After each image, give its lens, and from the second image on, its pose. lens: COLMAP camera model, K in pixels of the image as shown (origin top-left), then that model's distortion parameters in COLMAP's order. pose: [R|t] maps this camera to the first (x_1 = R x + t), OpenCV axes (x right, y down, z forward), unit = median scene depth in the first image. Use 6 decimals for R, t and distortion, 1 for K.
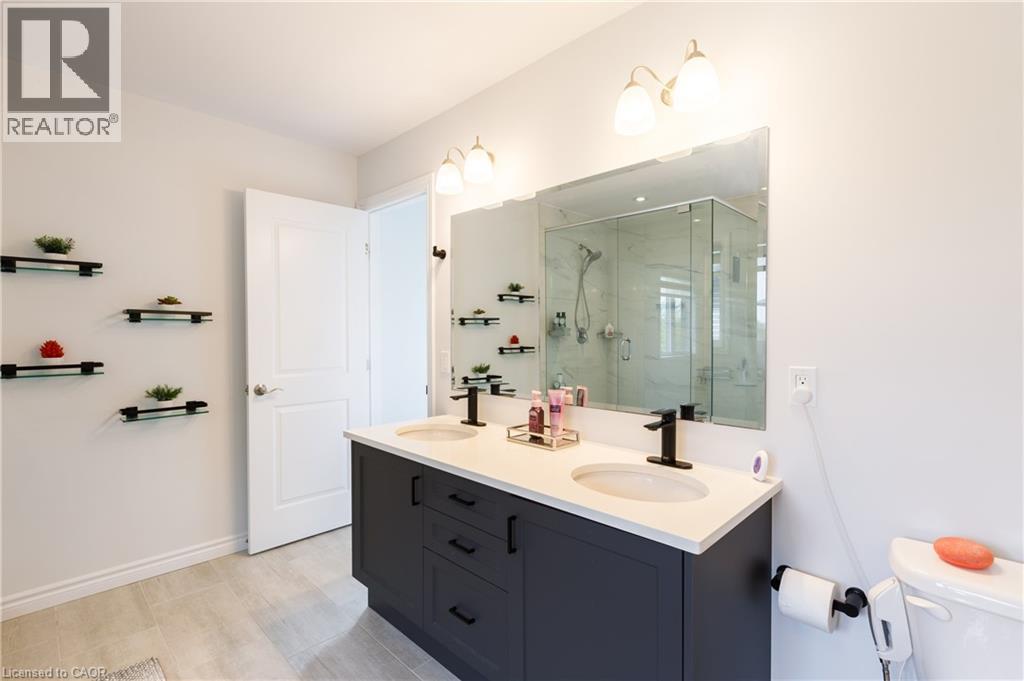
lens RADIAL K [[461.3, 0, 516.2], [0, 461.3, 336.9], [0, 0, 1]] dist [0.004433, -0.001348]
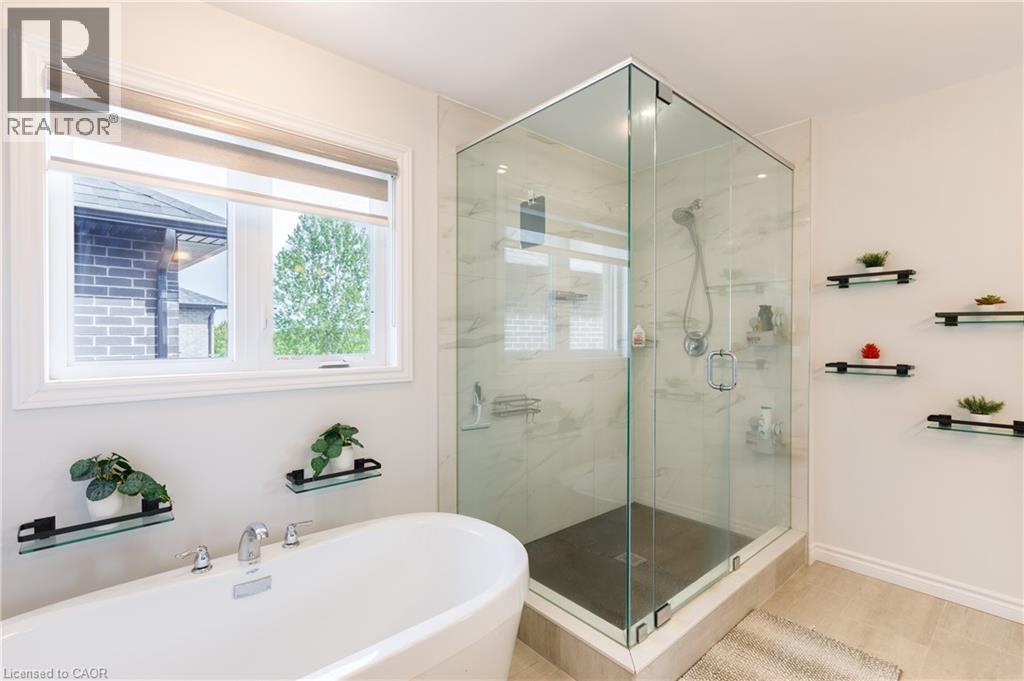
lens RADIAL K [[461.3, 0, 515.6], [0, 461.3, 337.7], [0, 0, 1]] dist [0.004433, -0.001348]
pose [[-0.038105, 0.004956, -0.999261, 0.163912], [-0.011540, 0.999919, 0.005400, -0.002505], [0.999207, 0.011737, -0.038044, 0.156521]]
